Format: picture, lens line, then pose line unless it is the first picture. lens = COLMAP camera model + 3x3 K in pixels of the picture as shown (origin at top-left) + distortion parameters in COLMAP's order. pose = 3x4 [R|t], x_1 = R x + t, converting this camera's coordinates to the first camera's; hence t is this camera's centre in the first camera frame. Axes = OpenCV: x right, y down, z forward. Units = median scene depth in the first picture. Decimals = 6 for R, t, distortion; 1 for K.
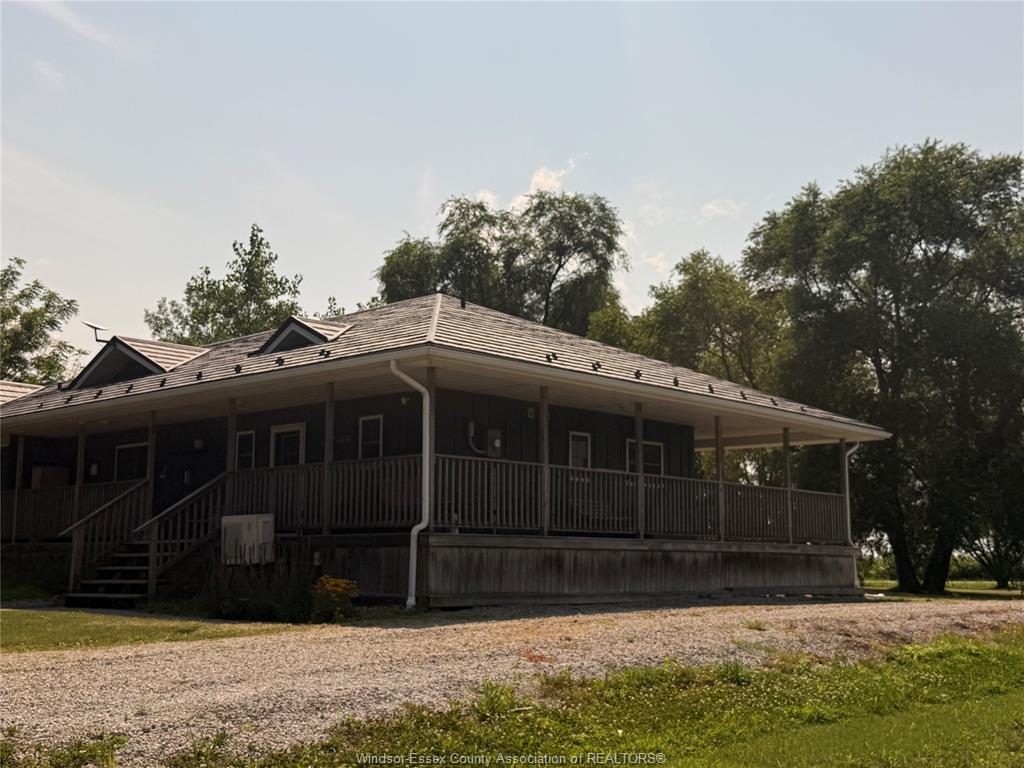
lens RADIAL K [[1197.0, 0, 511.5], [0, 1197.0, 384.6], [0, 0, 1]] dist [0.121417, 0.000000]
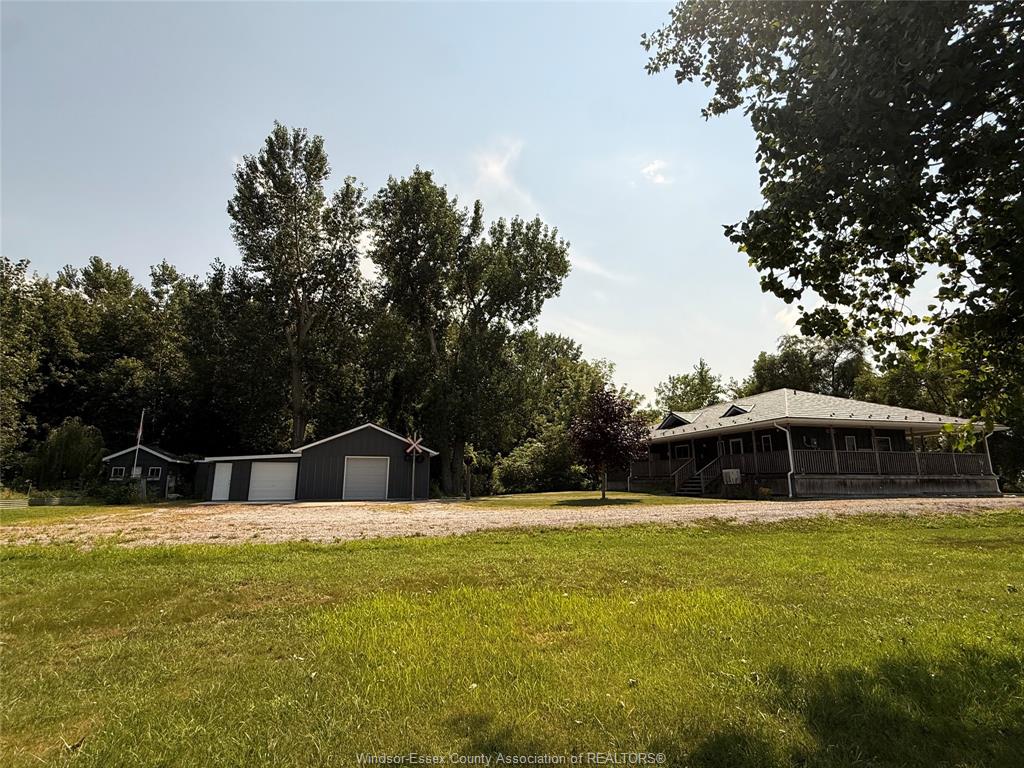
lens RADIAL K [[481.2, 0, 510.1], [0, 481.2, 381.8], [0, 0, 1]] dist [-0.001258, -0.000496]
pose [[0.835224, -0.116844, -0.537352, 0.013697], [0.083515, 0.992783, -0.086065, -0.058375], [0.543531, 0.027007, 0.838955, -0.389236]]
